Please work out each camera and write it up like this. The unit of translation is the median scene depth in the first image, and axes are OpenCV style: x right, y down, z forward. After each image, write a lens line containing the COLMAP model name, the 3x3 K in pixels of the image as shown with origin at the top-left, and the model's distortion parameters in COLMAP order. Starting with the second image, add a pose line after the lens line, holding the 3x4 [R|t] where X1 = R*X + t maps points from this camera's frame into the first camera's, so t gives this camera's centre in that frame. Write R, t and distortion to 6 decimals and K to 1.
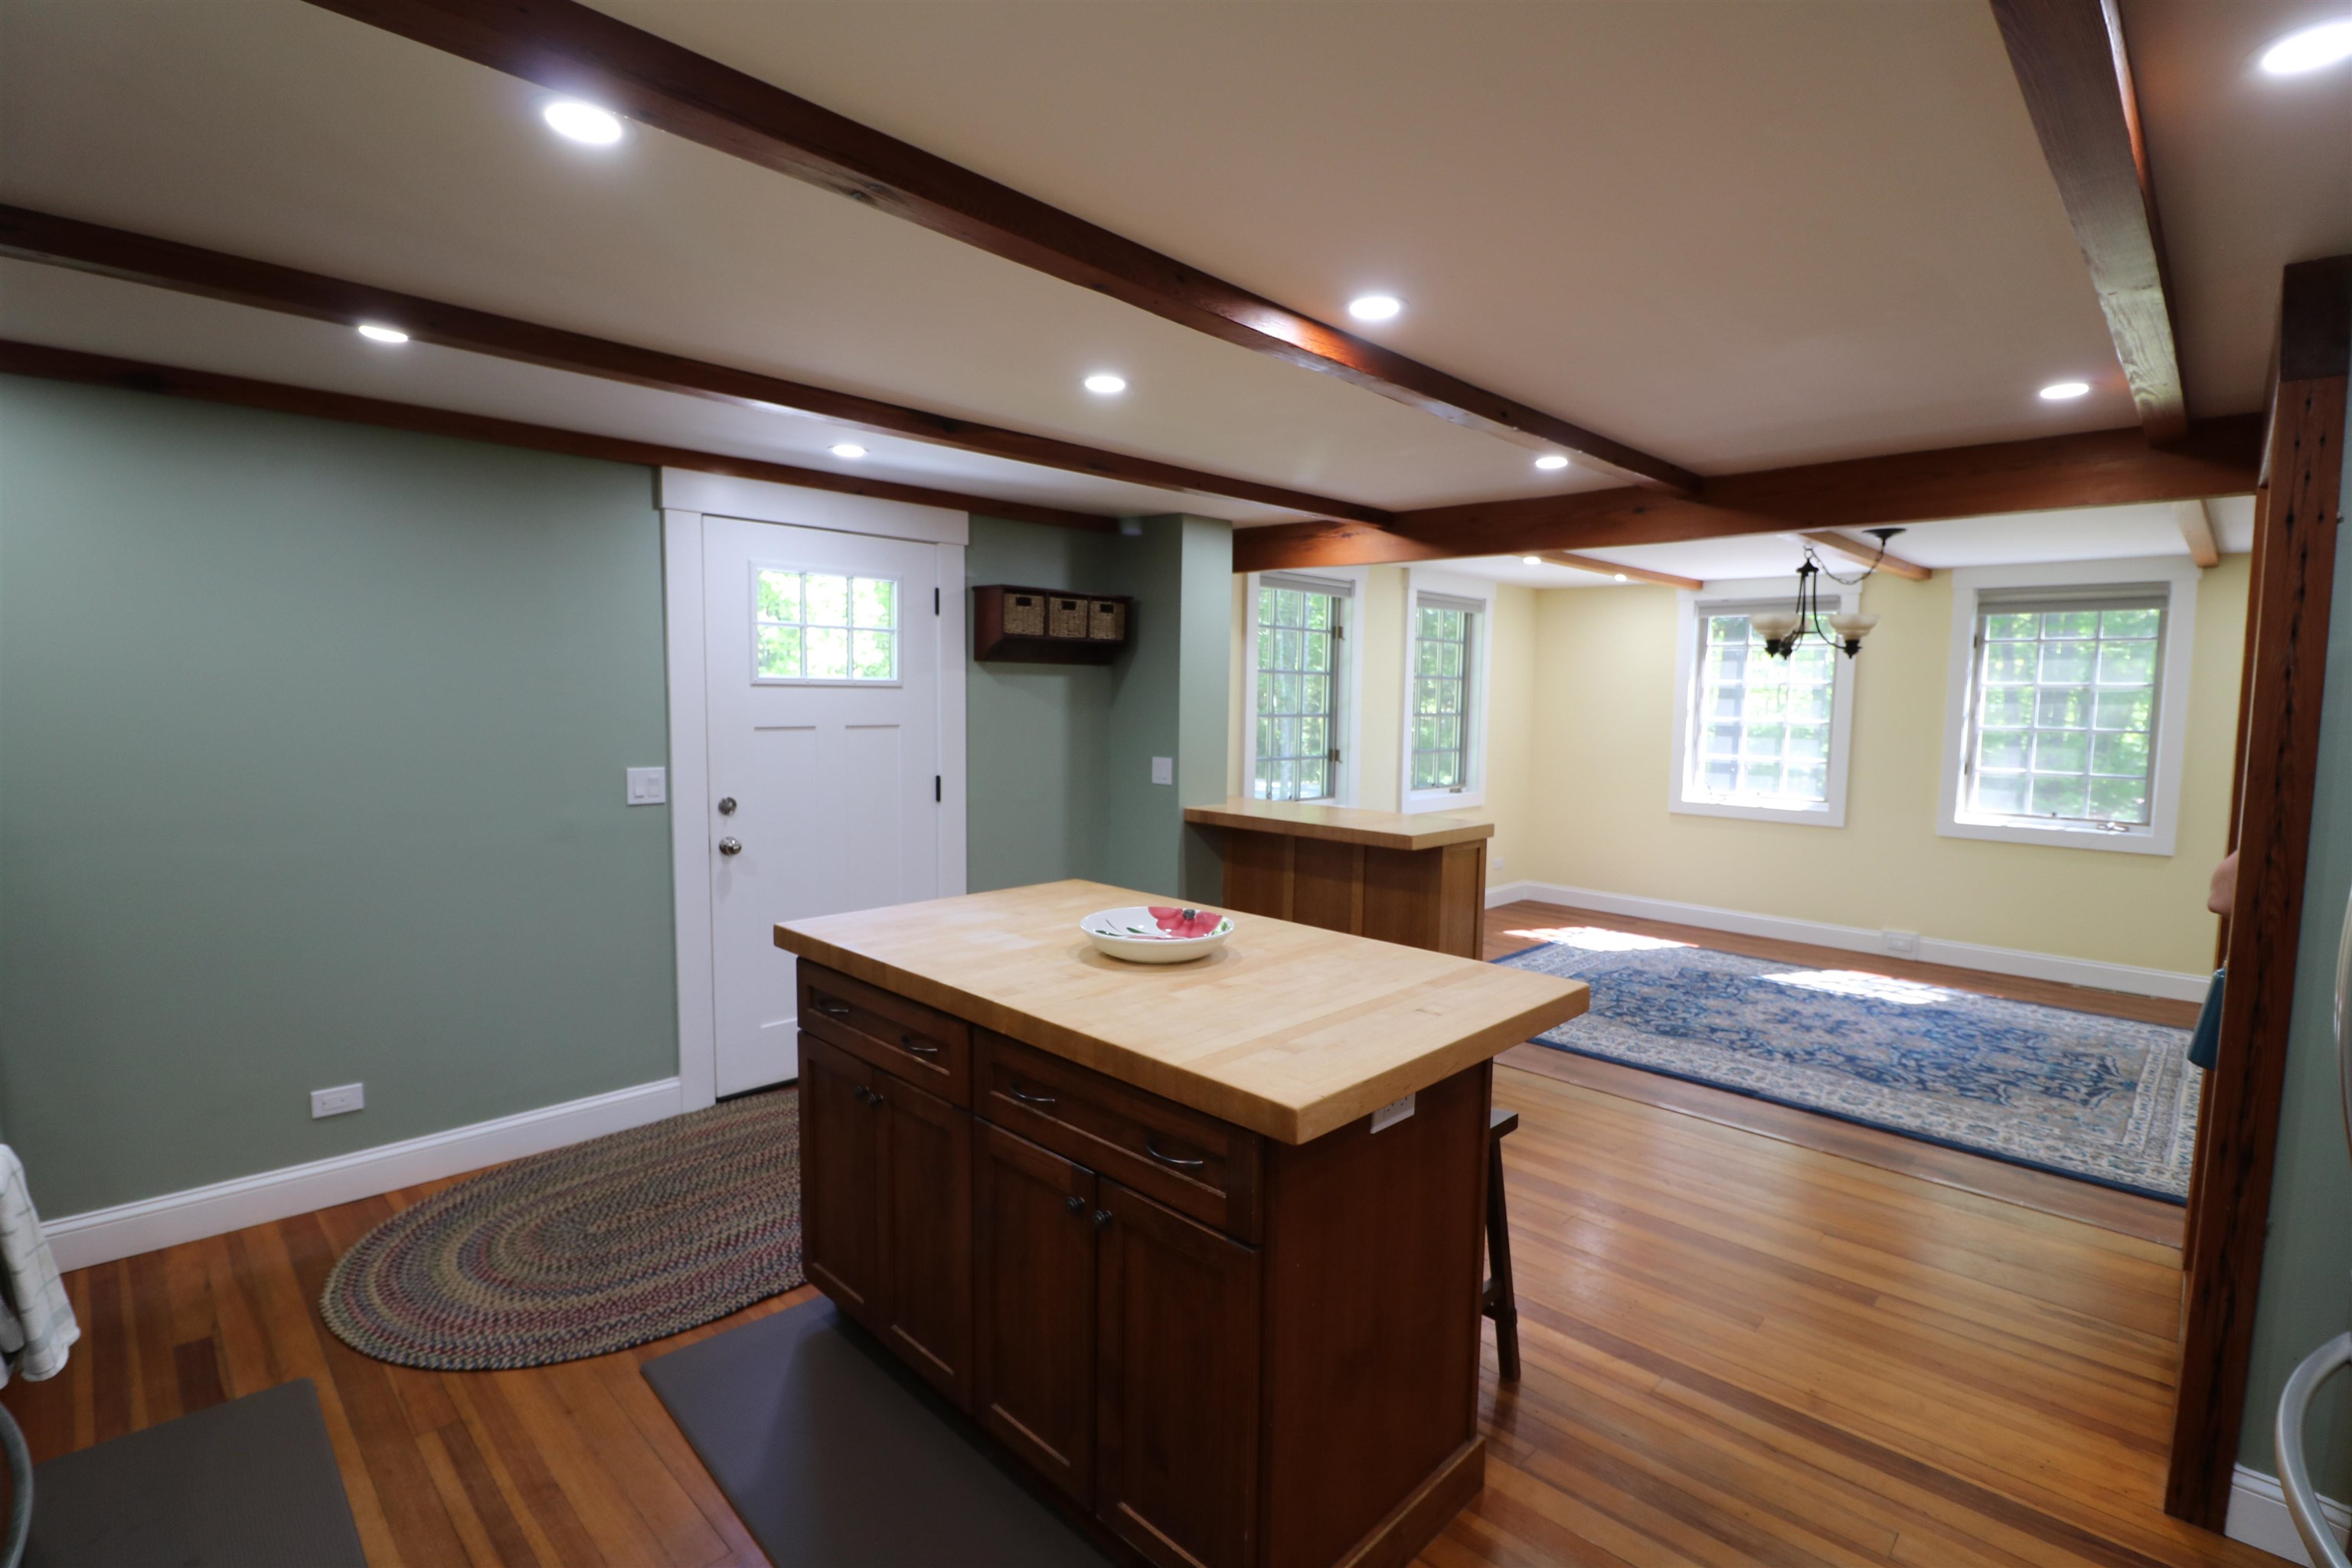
lens RADIAL K [[1085.0, 0, 1164.7], [0, 1085.0, 781.8], [0, 0, 1]] dist [-0.019338, -0.003654]
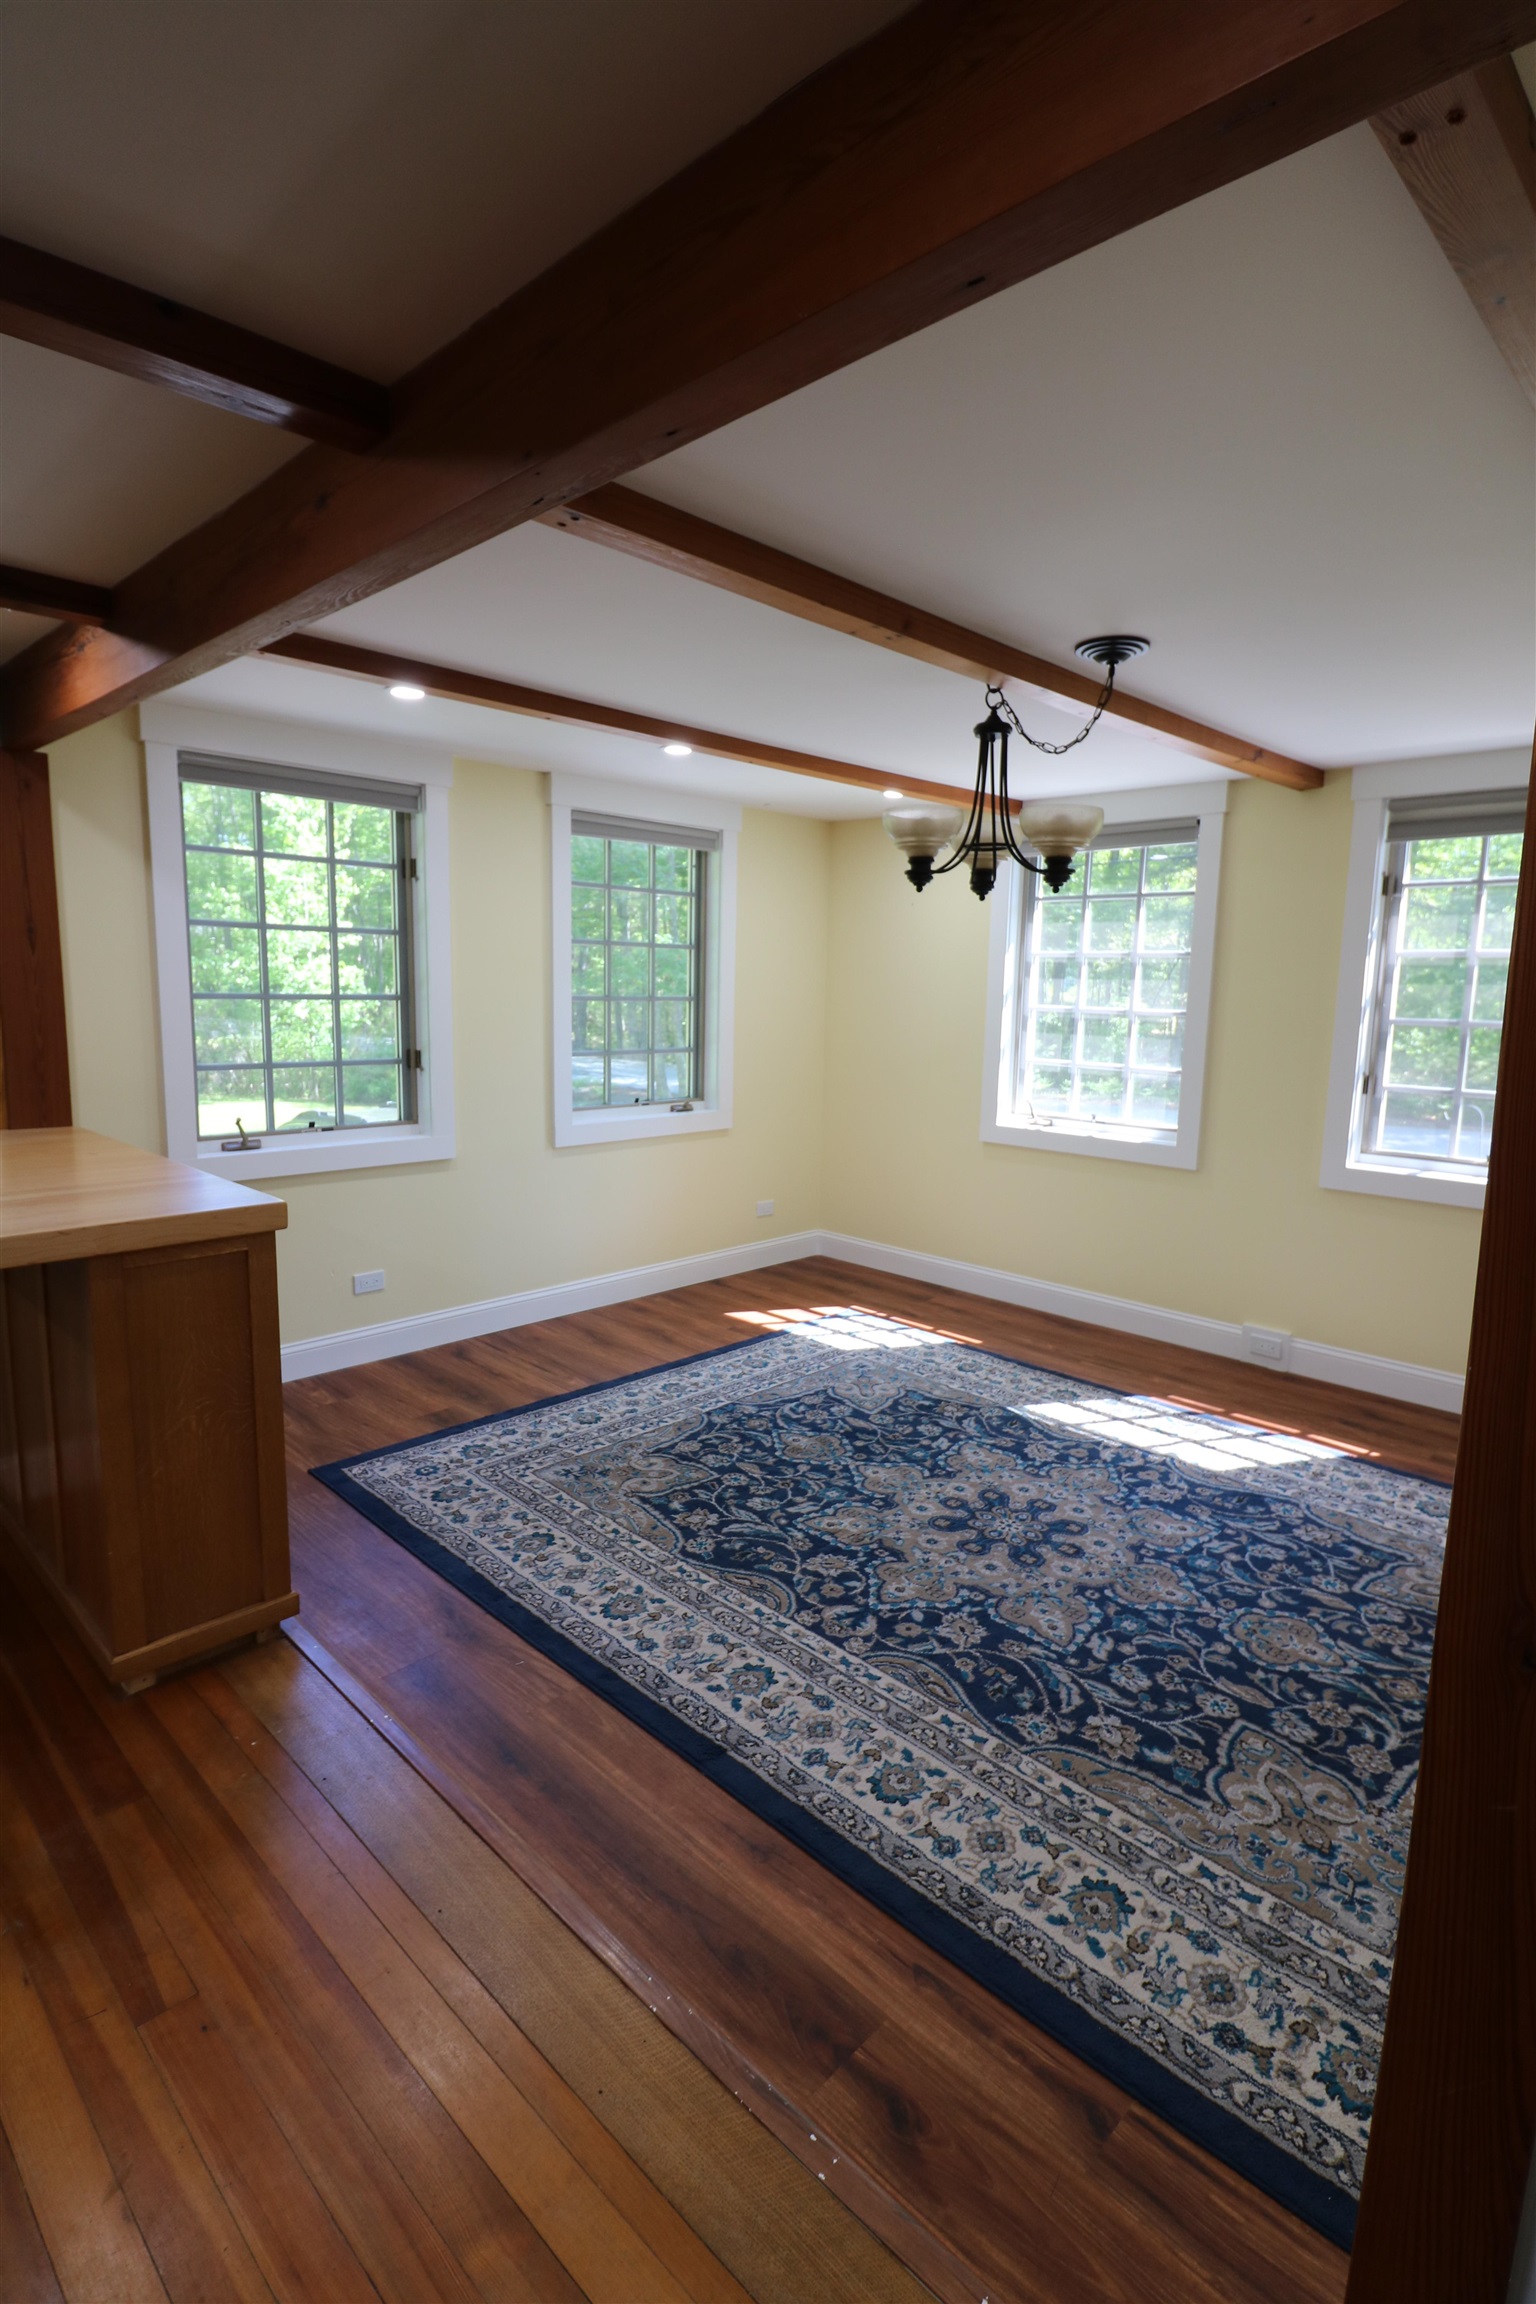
lens RADIAL K [[1119.4, 0, 767.7], [0, 1119.4, 1144.2], [0, 0, 1]] dist [-0.003038, -0.008840]
pose [[0.999750, 0.003529, 0.022062, 0.465631], [-0.004888, 0.998074, 0.061837, -0.020800], [-0.021801, -0.061930, 0.997842, 0.417476]]
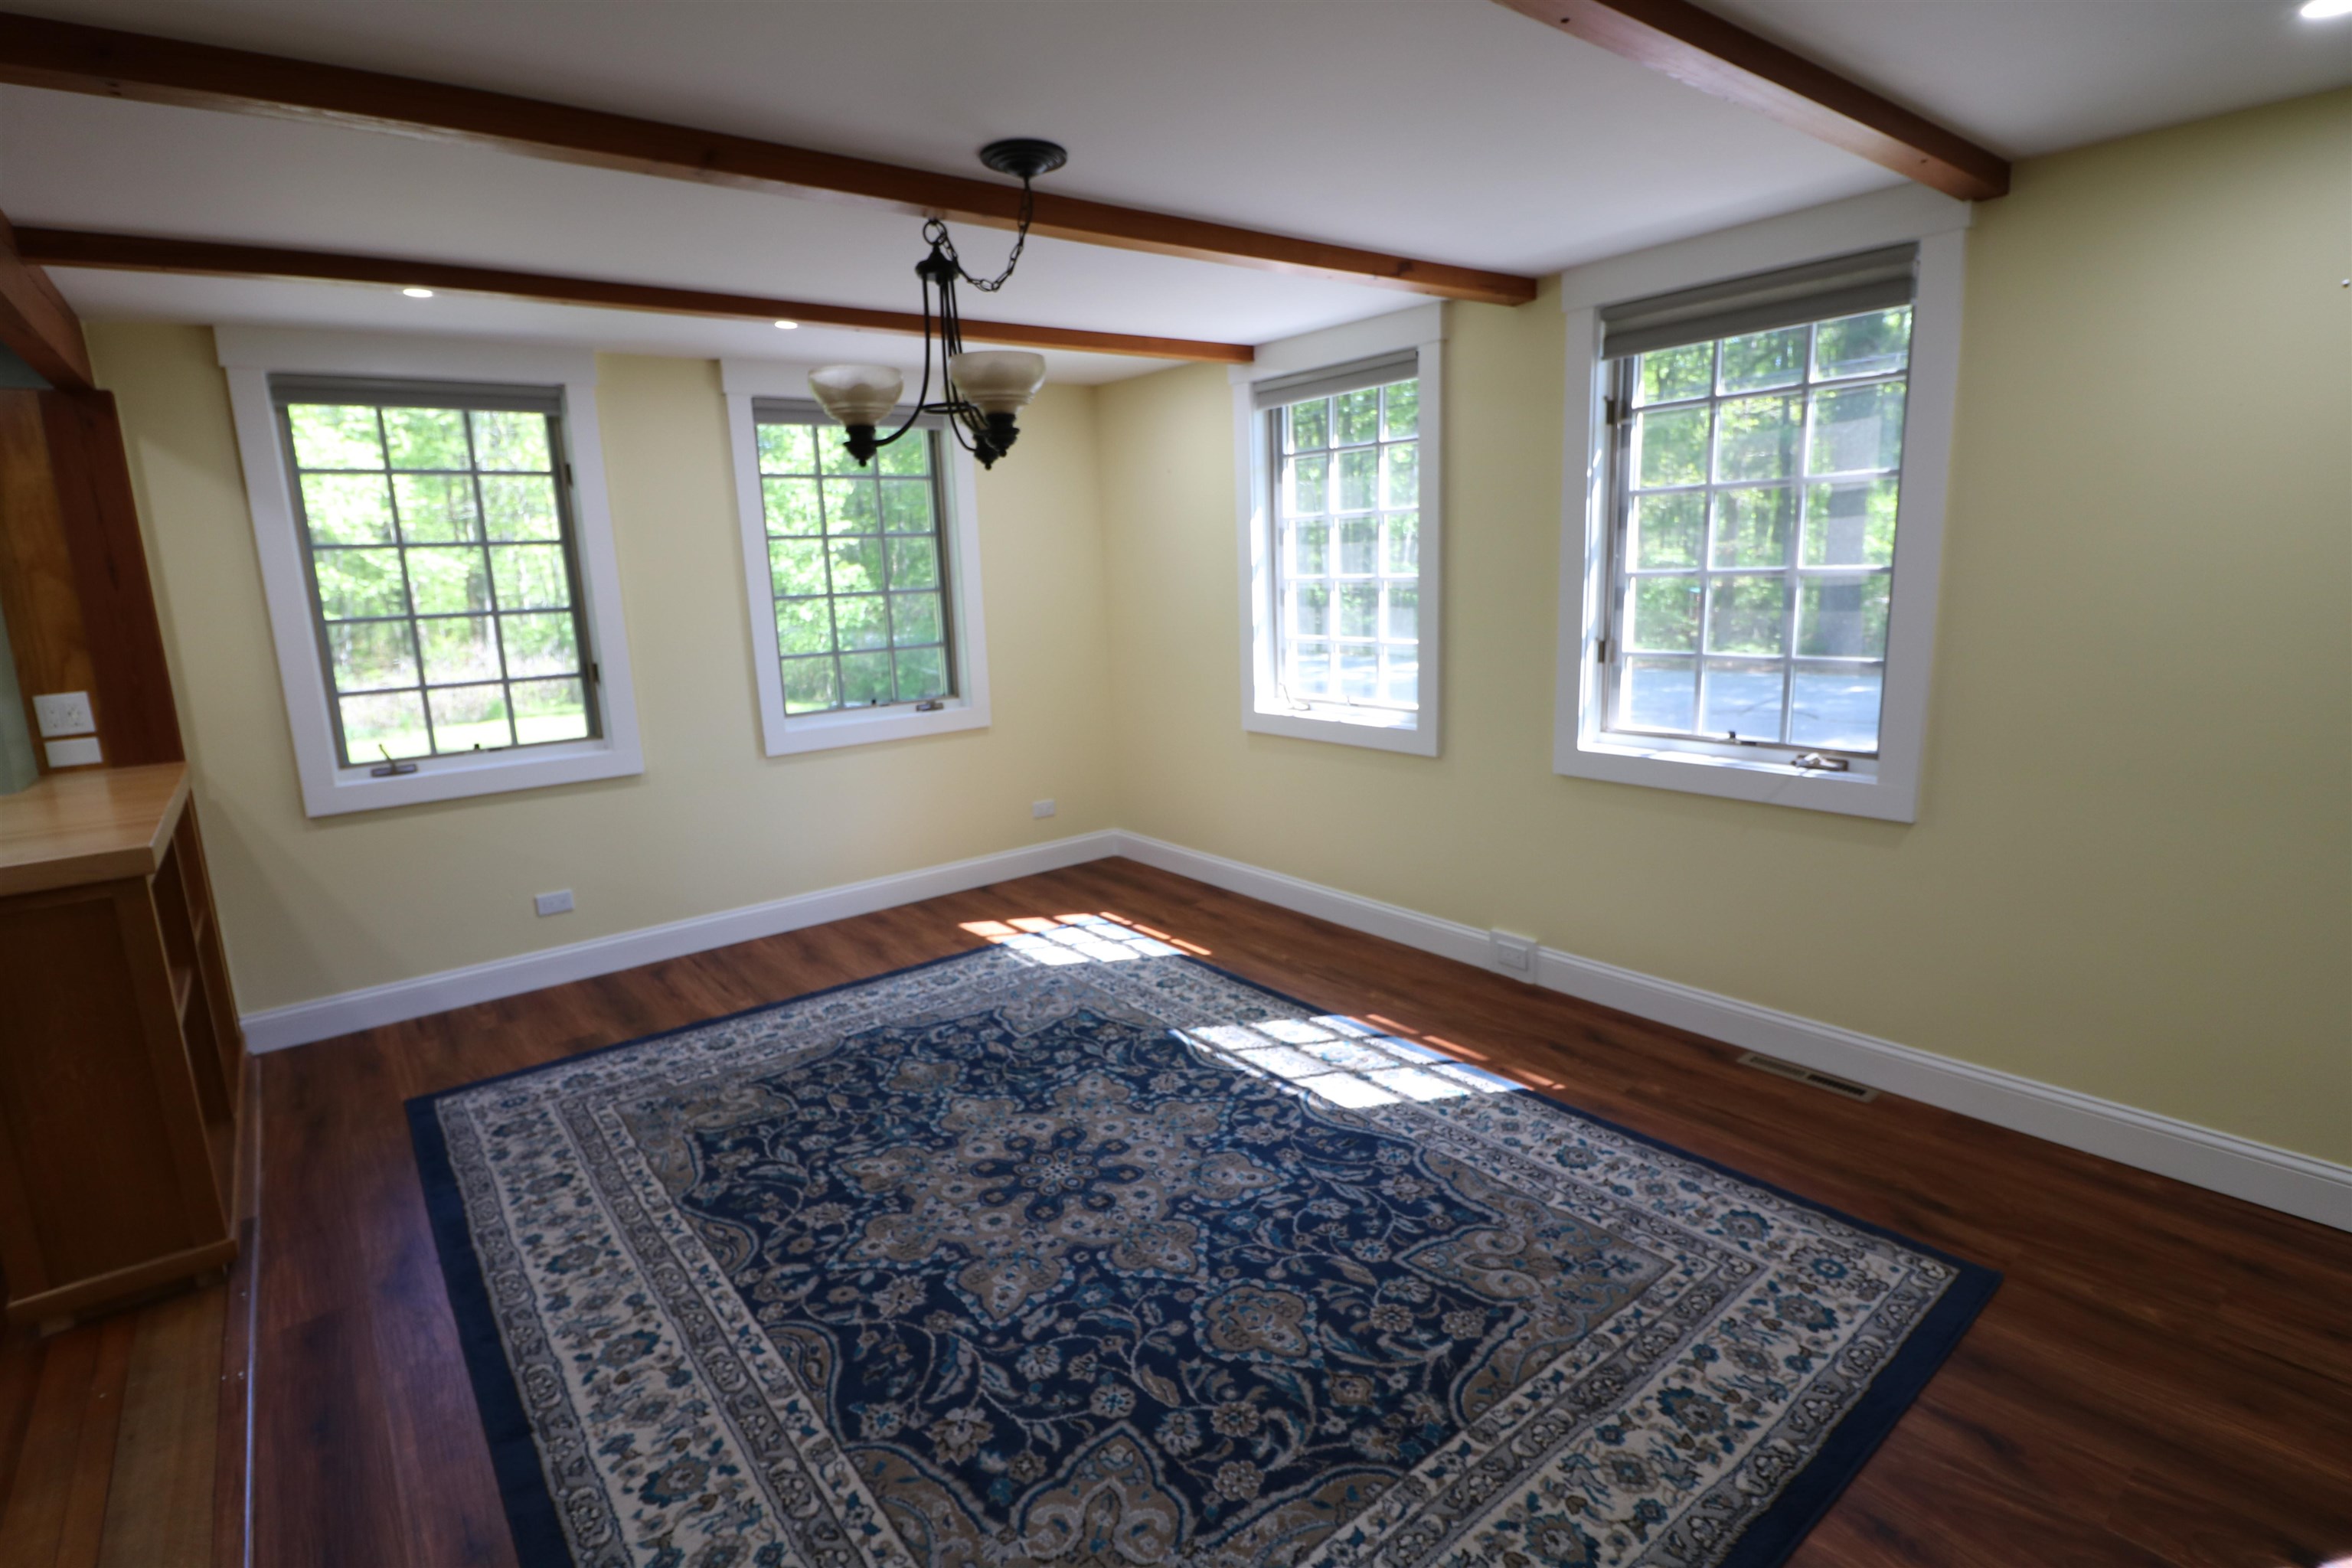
lens RADIAL K [[1142.7, 0, 1156.5], [0, 1142.7, 788.3], [0, 0, 1]] dist [-0.003038, -0.008840]
pose [[0.992397, -0.030674, -0.119195, 0.736012], [0.044279, 0.992582, 0.113224, -0.023778], [0.114838, -0.117641, 0.986394, 0.486789]]
